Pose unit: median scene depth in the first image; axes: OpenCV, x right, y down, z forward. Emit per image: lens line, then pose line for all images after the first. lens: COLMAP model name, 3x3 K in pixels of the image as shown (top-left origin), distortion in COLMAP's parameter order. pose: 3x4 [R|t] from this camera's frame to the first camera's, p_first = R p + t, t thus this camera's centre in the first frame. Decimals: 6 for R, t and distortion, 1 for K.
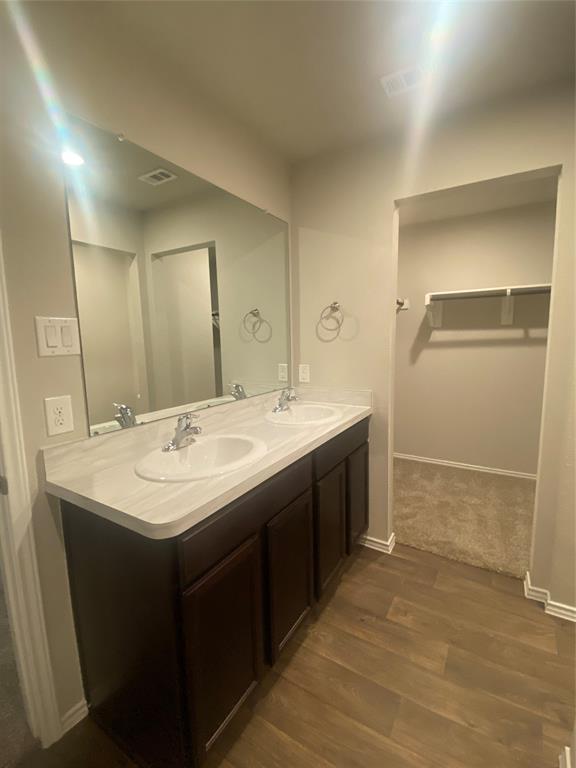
lens RADIAL K [[339.4, 0, 288.0], [0, 339.4, 384.0], [0, 0, 1]] dist [0.000953, -0.013984]
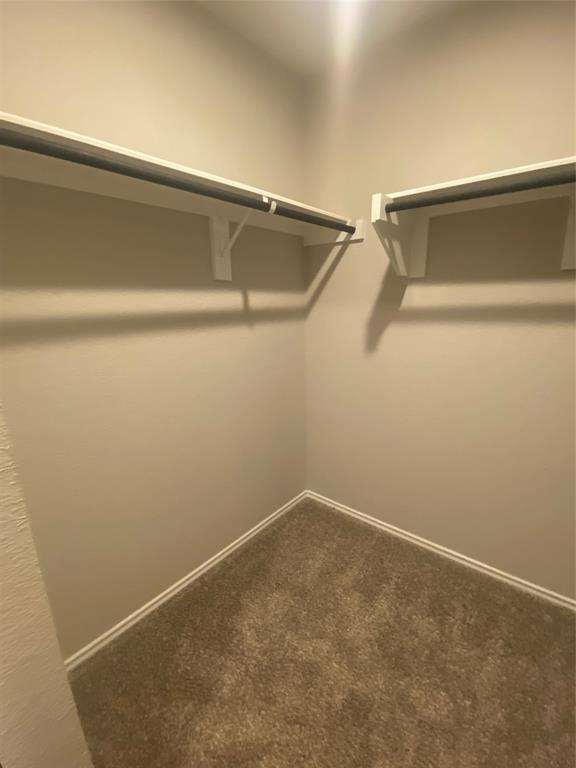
lens RADIAL K [[339.4, 0, 288.0], [0, 339.4, 384.0], [0, 0, 1]] dist [0.000953, -0.013984]
pose [[0.990443, 0.033793, -0.133719, 0.362982], [-0.017651, 0.992604, 0.120109, -0.081520], [0.136789, -0.116601, 0.983714, 0.544382]]
